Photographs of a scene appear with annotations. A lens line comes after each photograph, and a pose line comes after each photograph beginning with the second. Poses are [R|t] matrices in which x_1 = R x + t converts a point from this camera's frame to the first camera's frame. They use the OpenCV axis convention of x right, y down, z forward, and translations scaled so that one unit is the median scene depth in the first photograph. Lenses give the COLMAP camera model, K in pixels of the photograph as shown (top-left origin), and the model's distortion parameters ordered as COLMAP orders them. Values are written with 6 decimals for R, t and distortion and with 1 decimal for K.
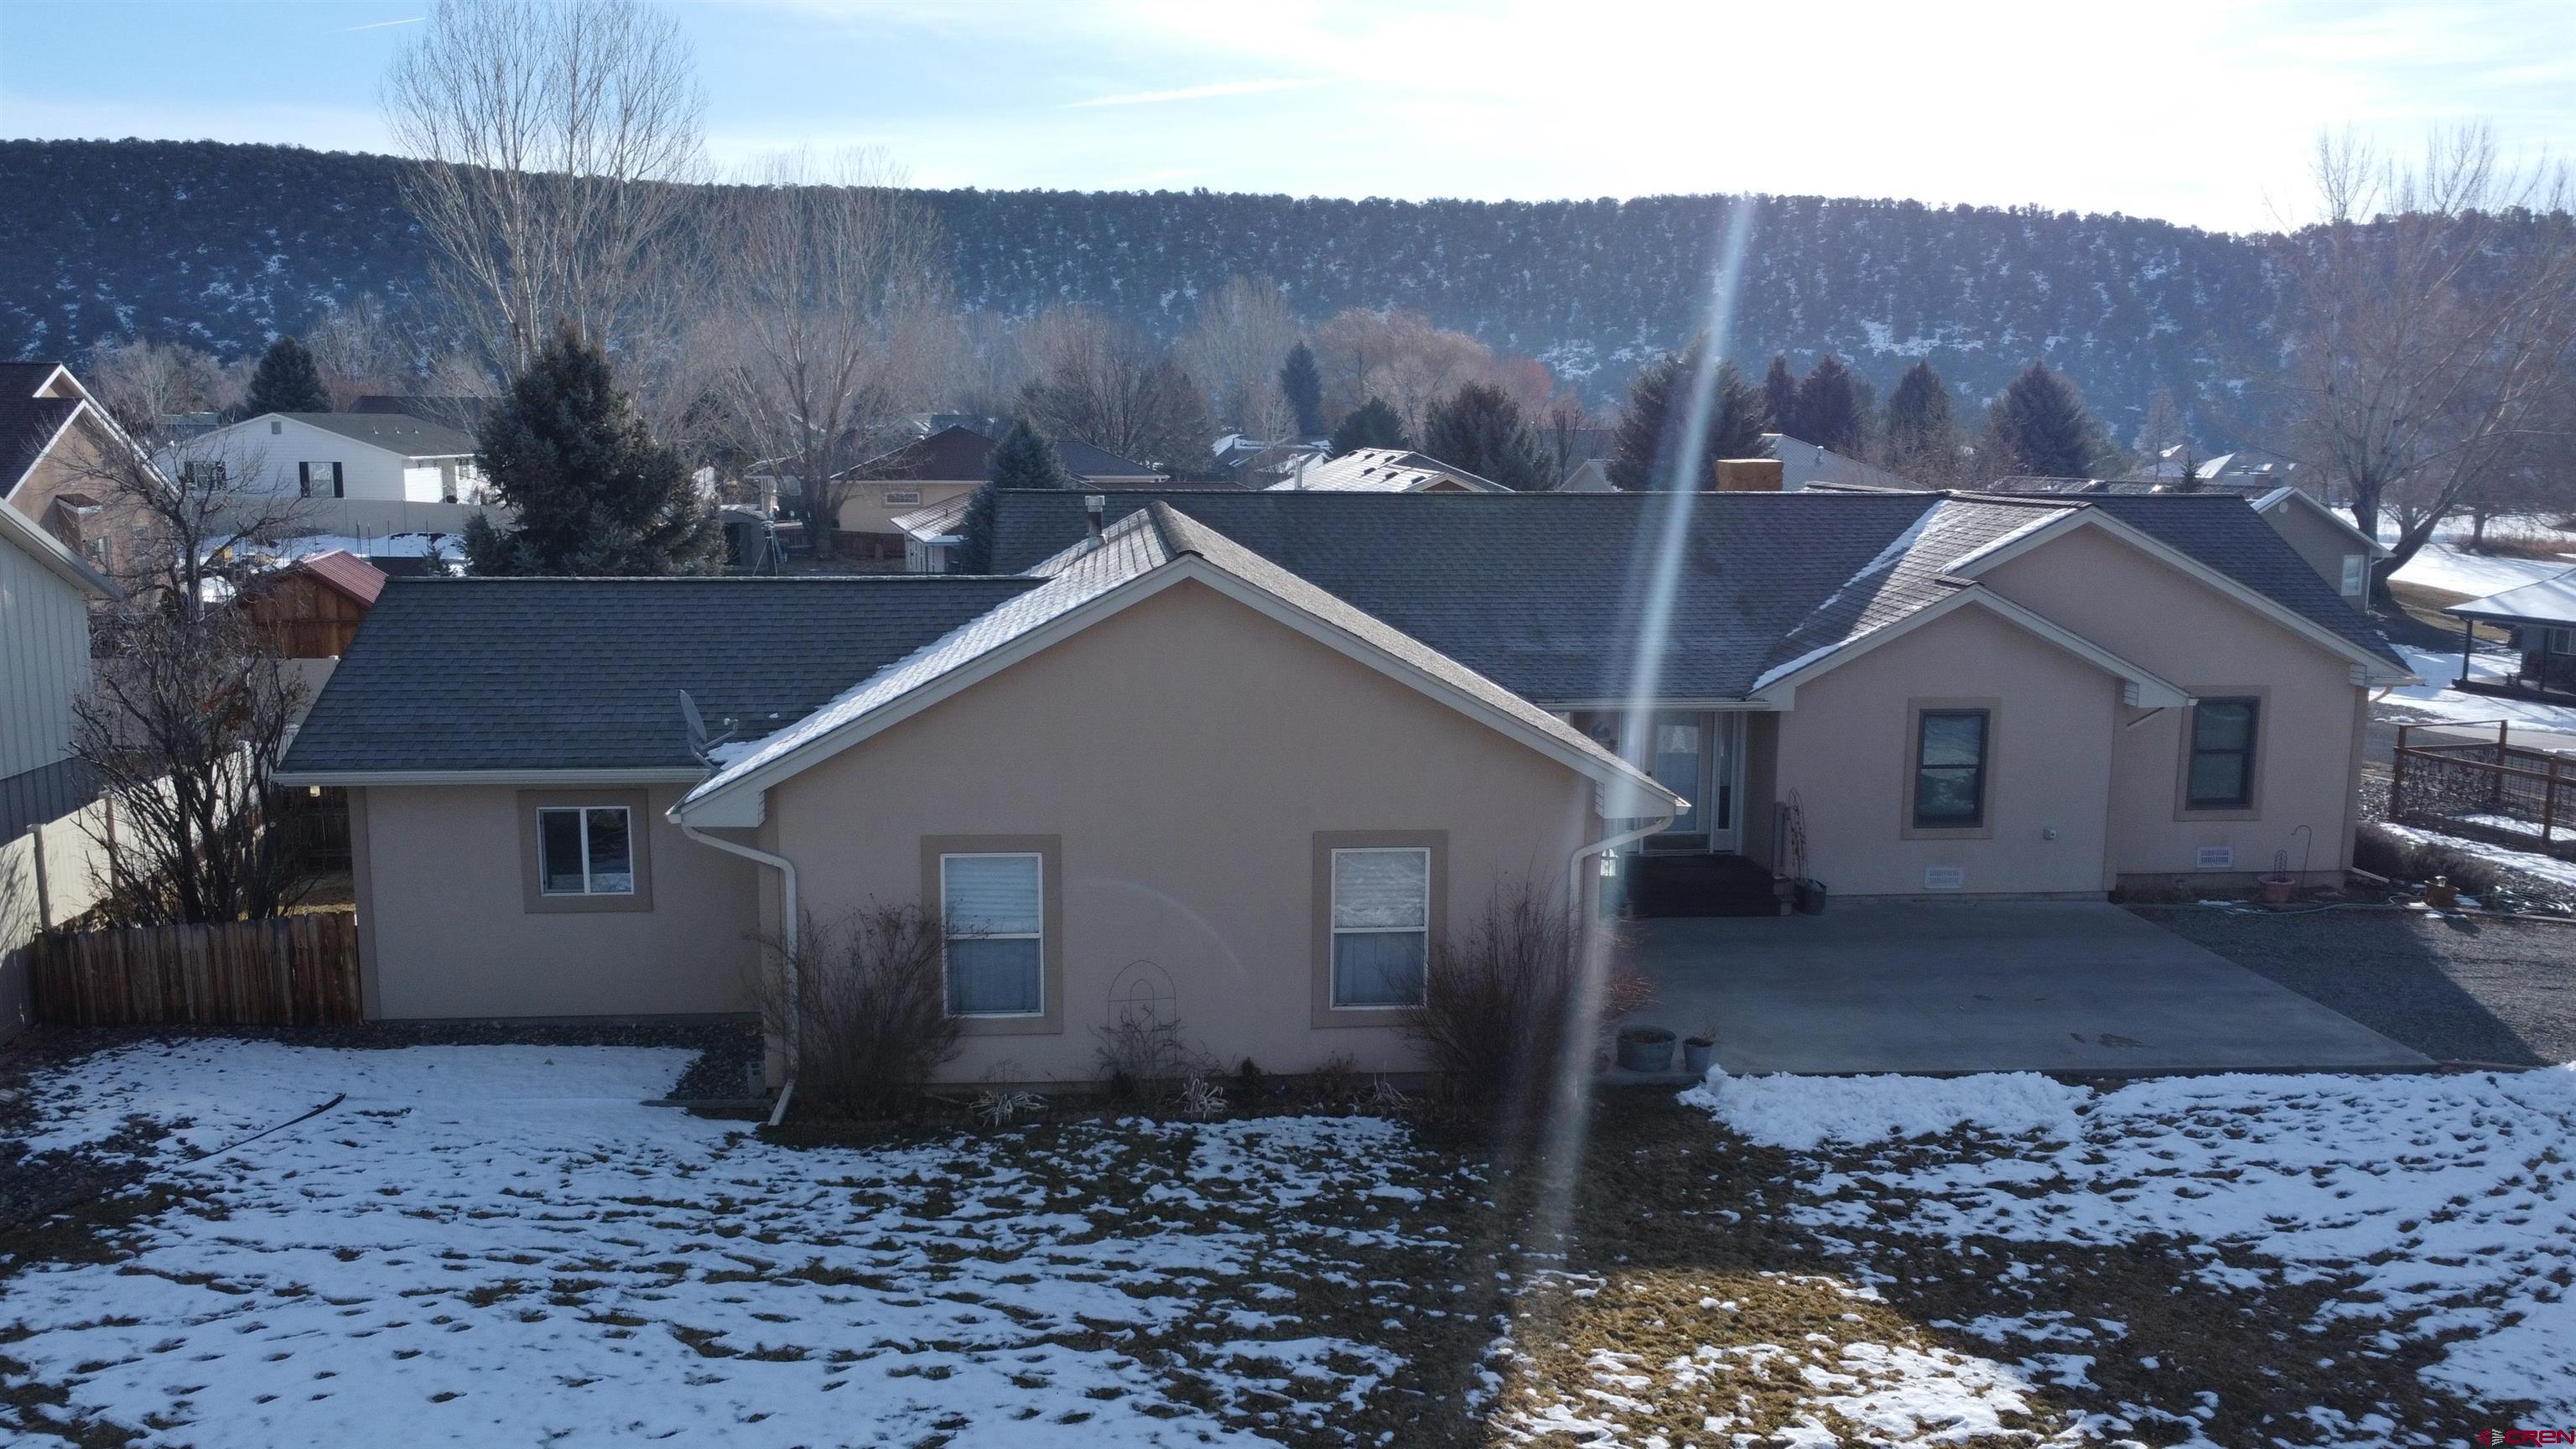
lens RADIAL K [[1942.0, 0, 1288.0], [0, 1942.0, 724.5], [0, 0, 1]] dist [0.005884, -0.013738]
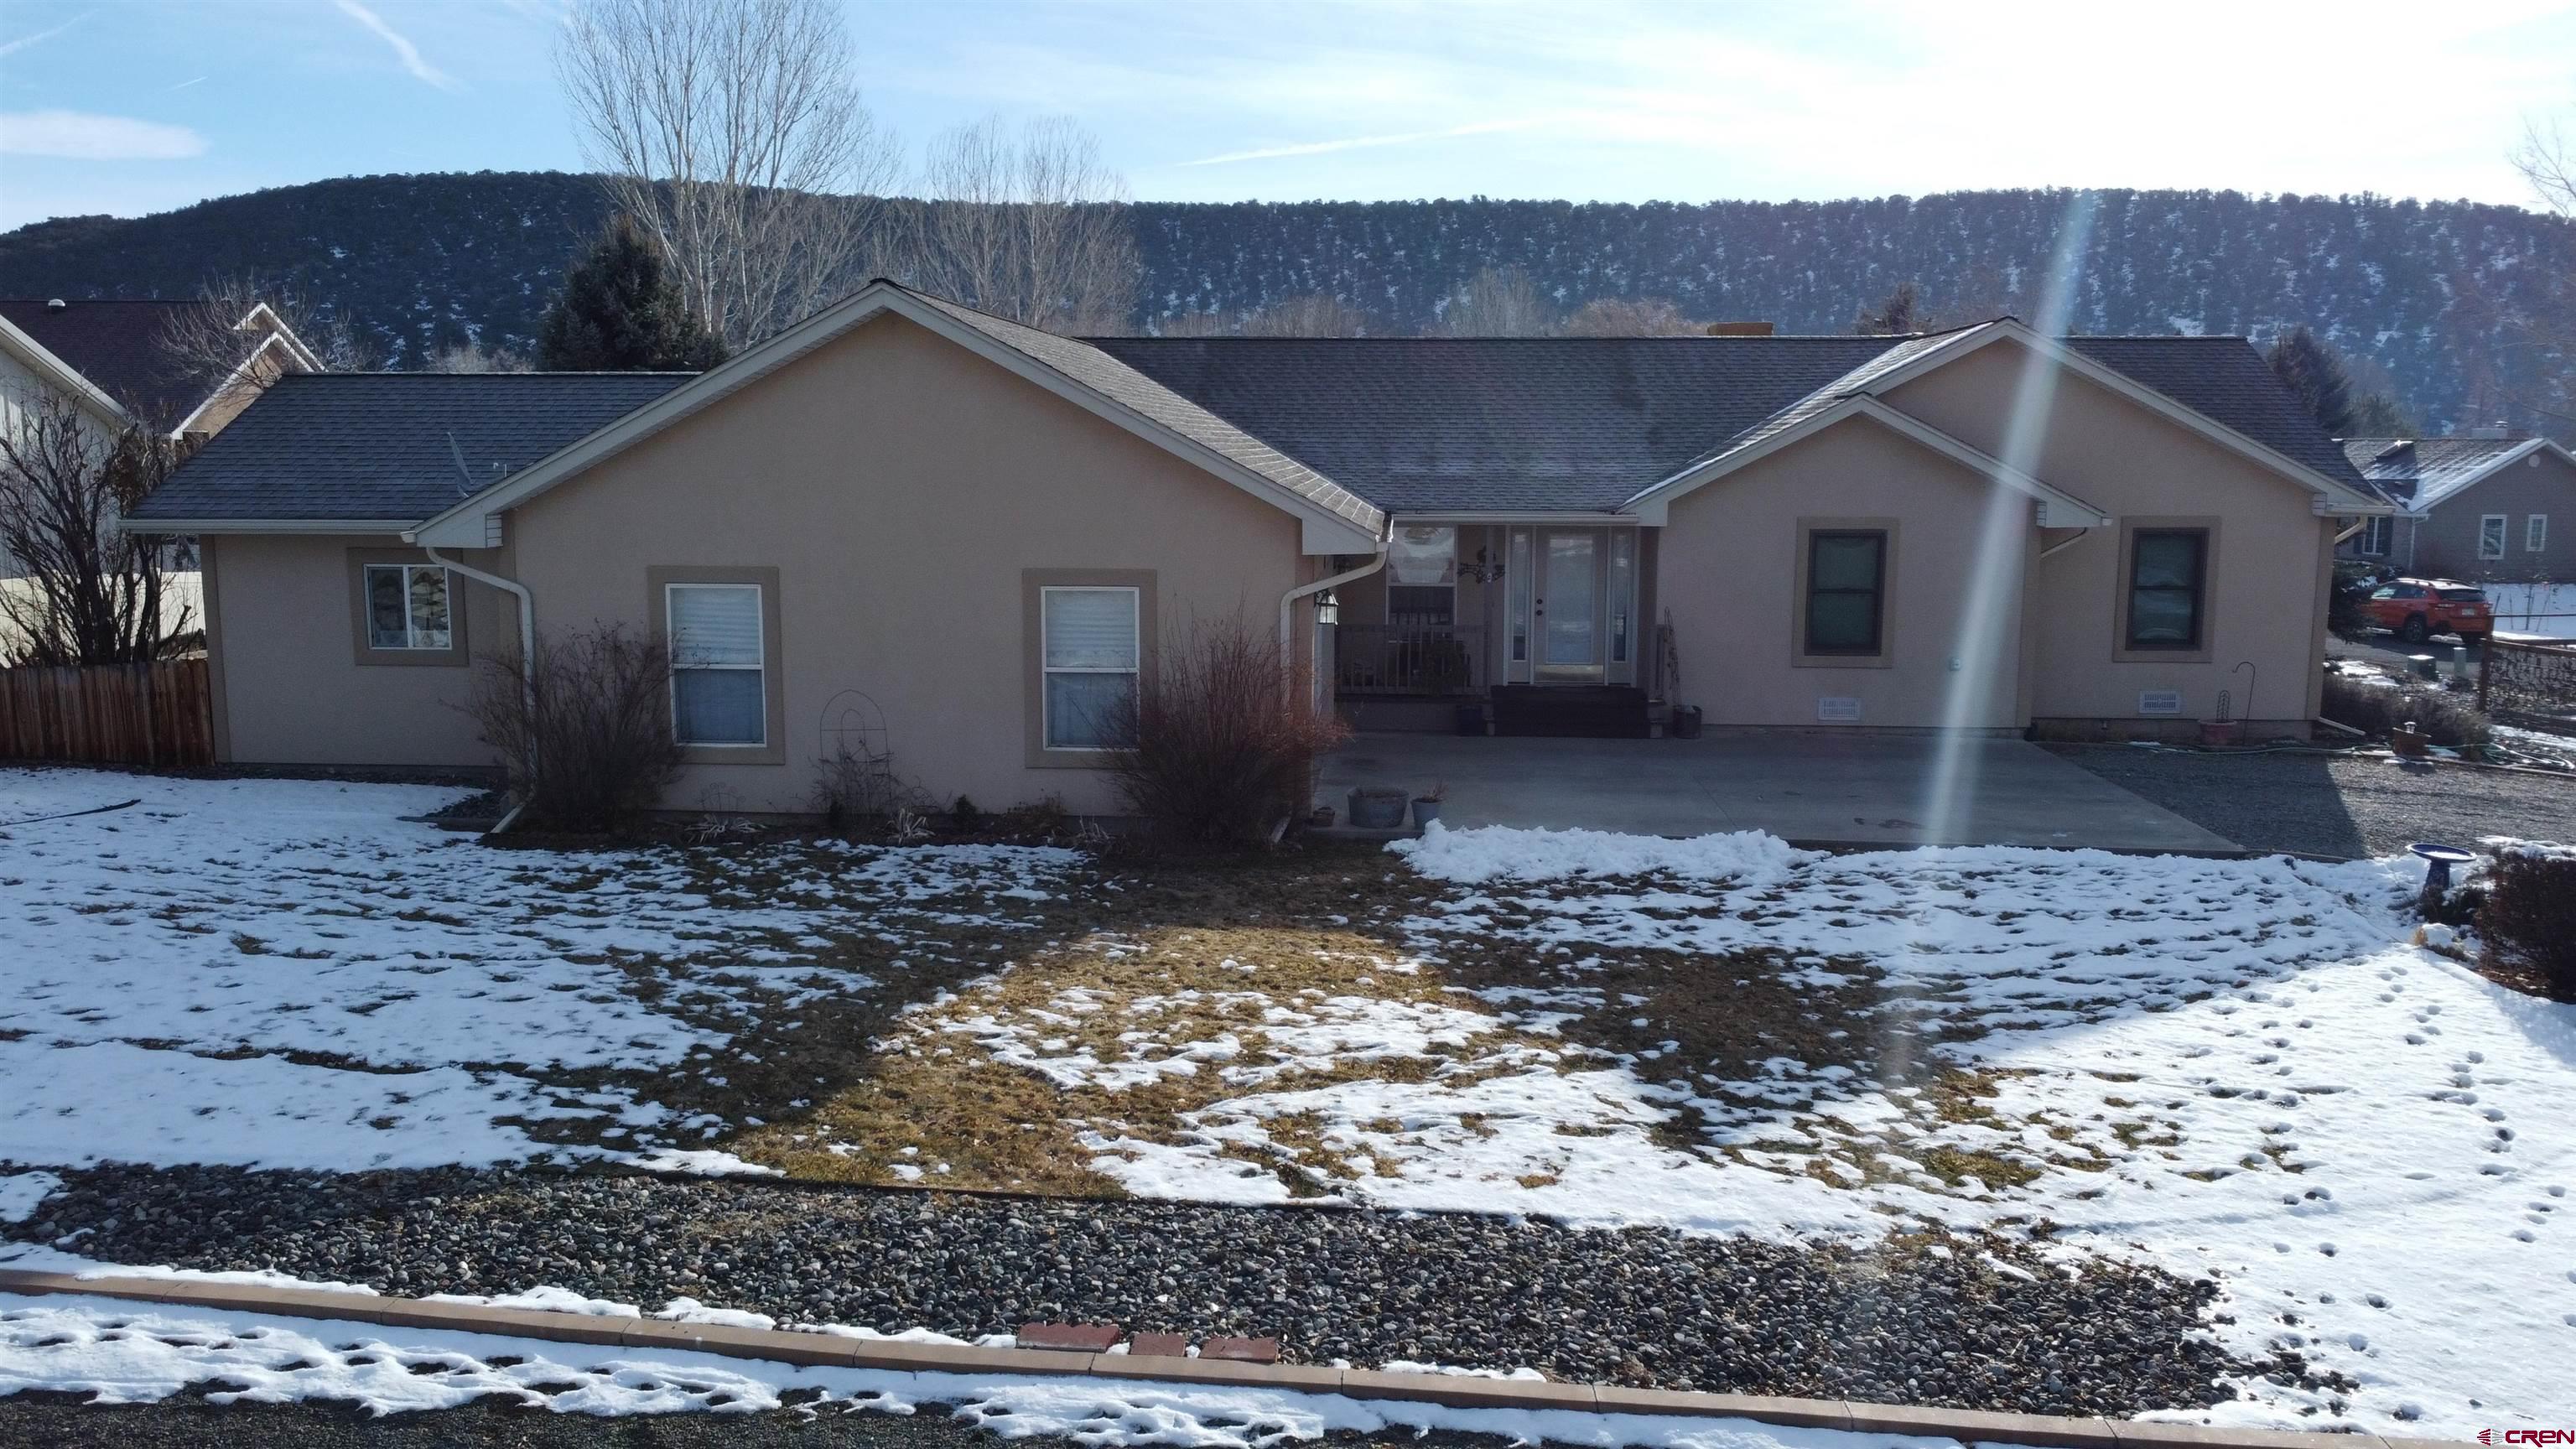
lens RADIAL K [[1942.0, 0, 1288.0], [0, 1942.0, 724.5], [0, 0, 1]] dist [0.005884, -0.013738]
pose [[0.989059, 0.018581, -0.146347, 0.278517], [-0.019767, 0.999783, -0.006651, 0.130670], [0.146192, 0.009471, 0.989211, 0.021368]]
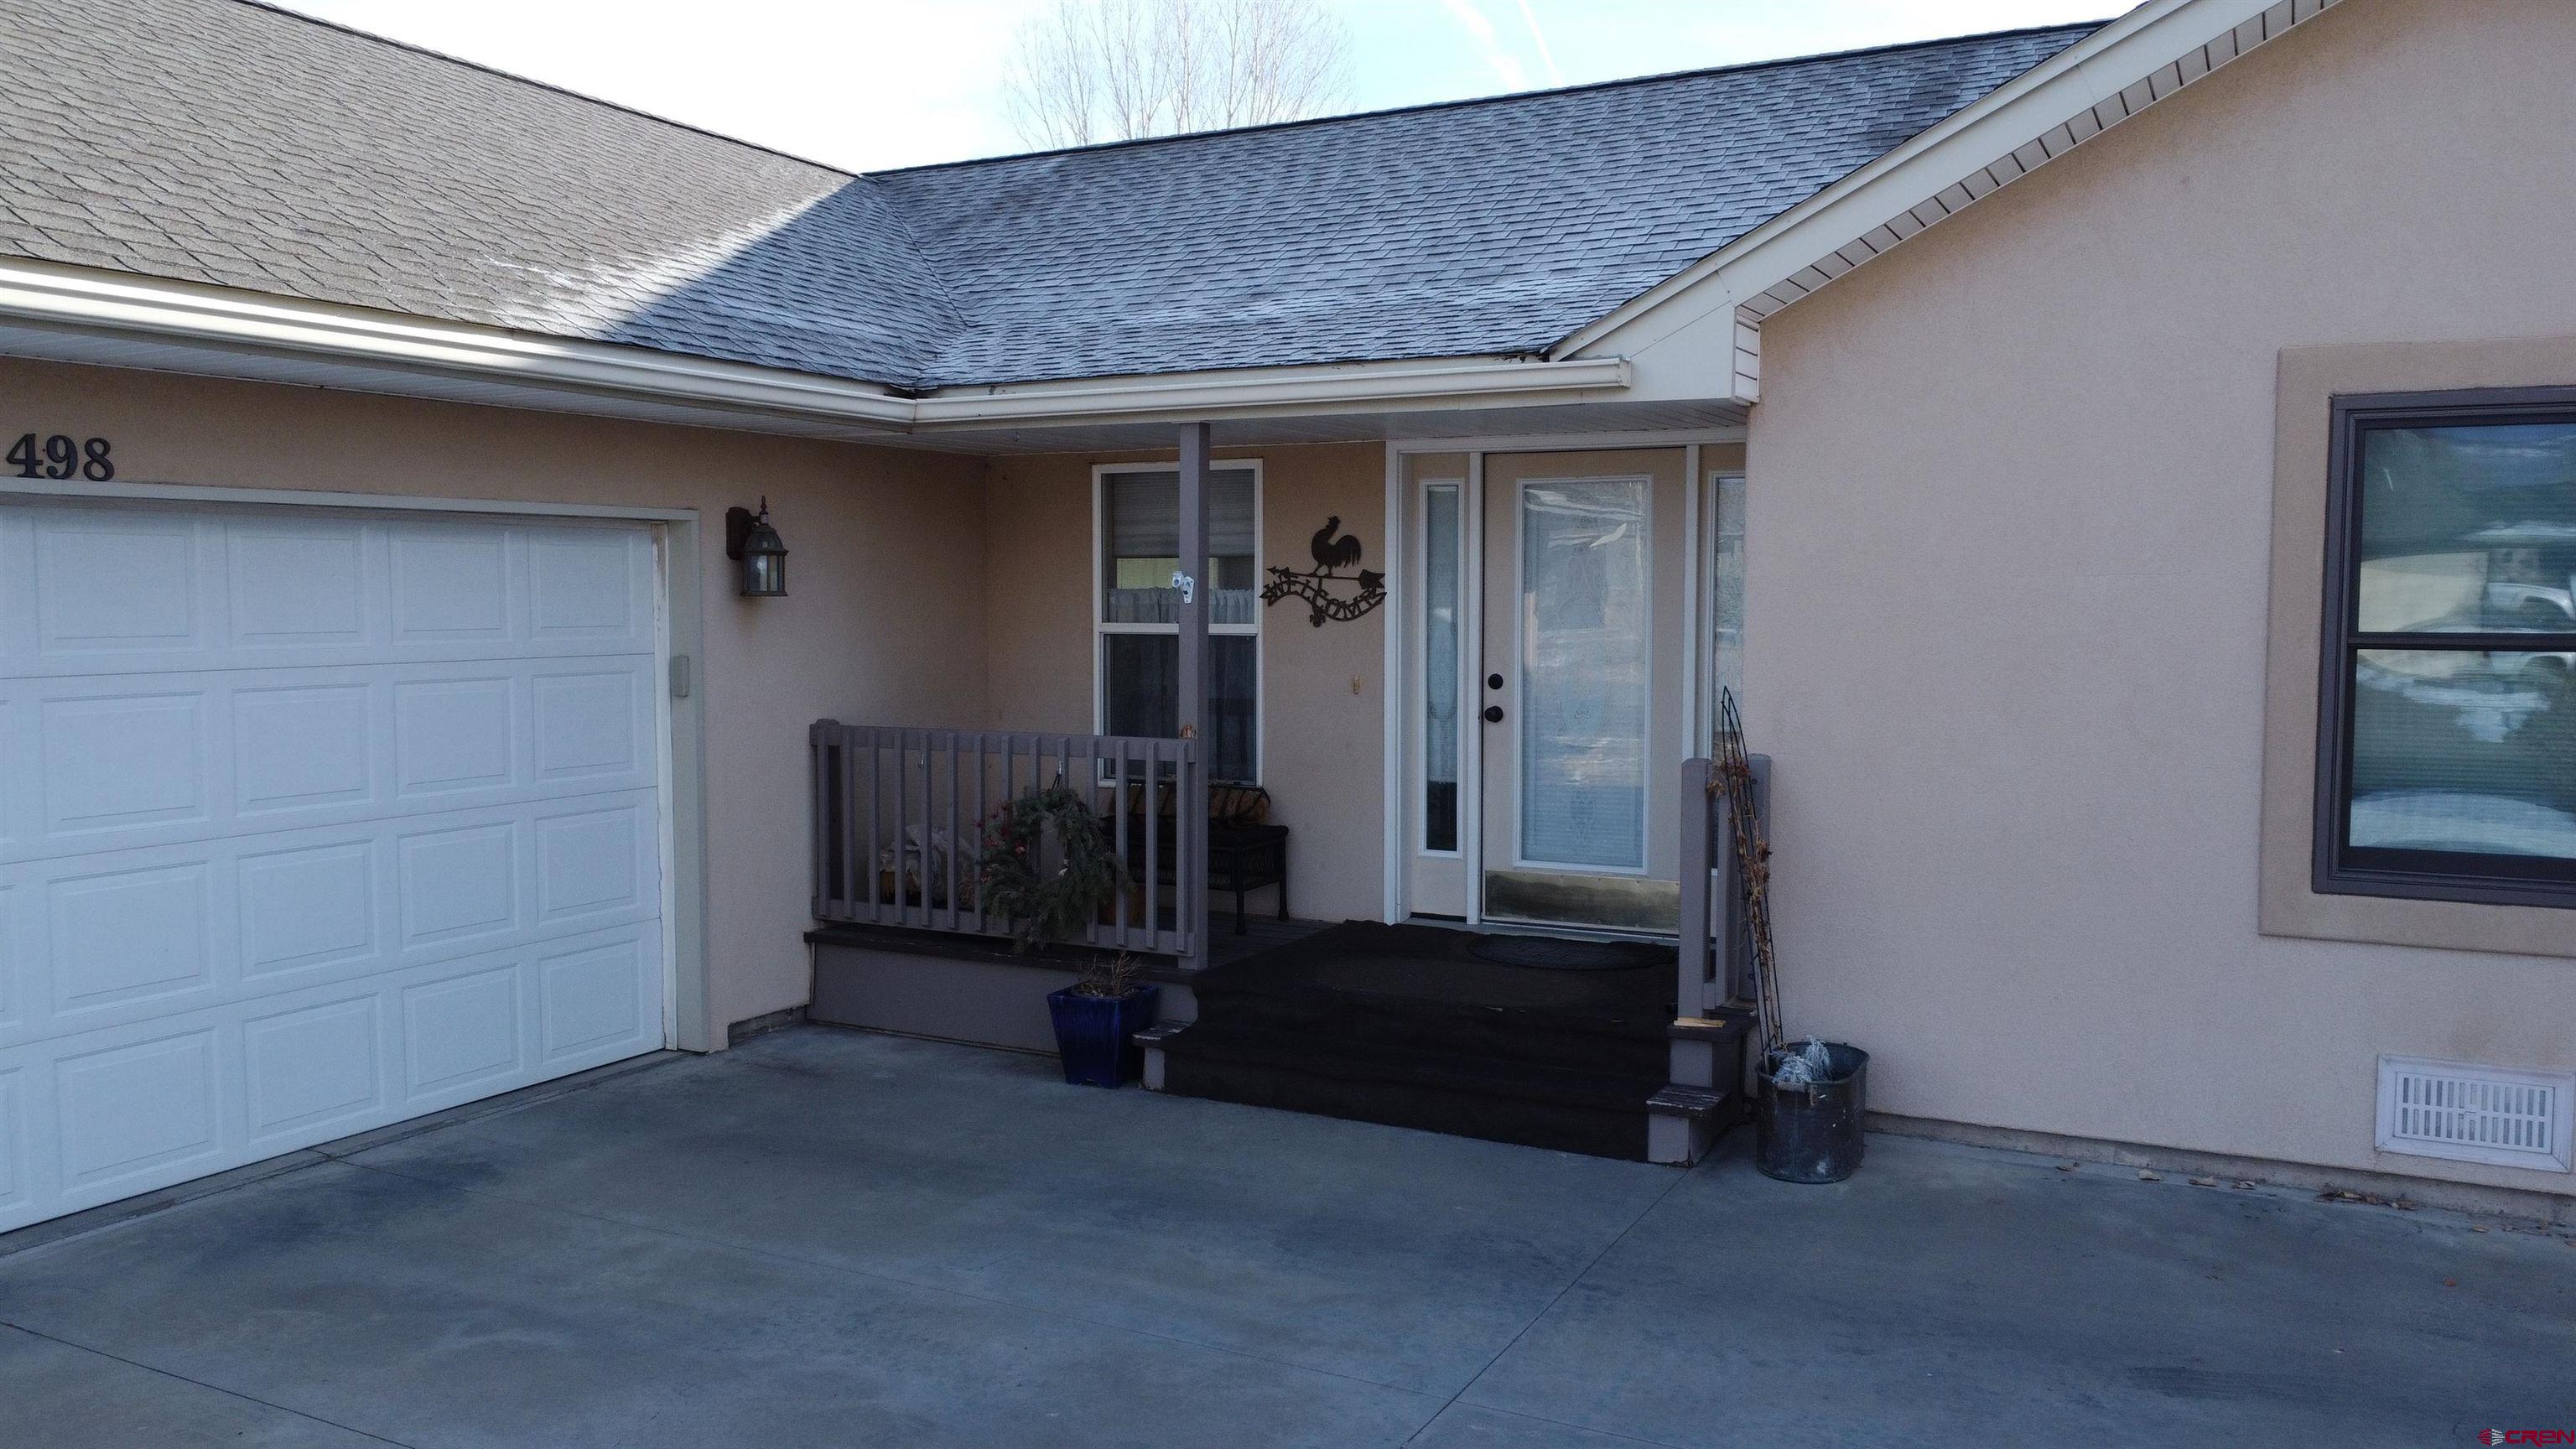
lens RADIAL K [[1942.0, 0, 1288.0], [0, 1942.0, 724.5], [0, 0, 1]] dist [0.005884, -0.013738]
pose [[0.842871, 0.031779, -0.537177, 0.454406], [-0.077894, 0.994946, -0.063361, 0.076595], [0.532448, 0.095248, 0.841087, 0.957739]]
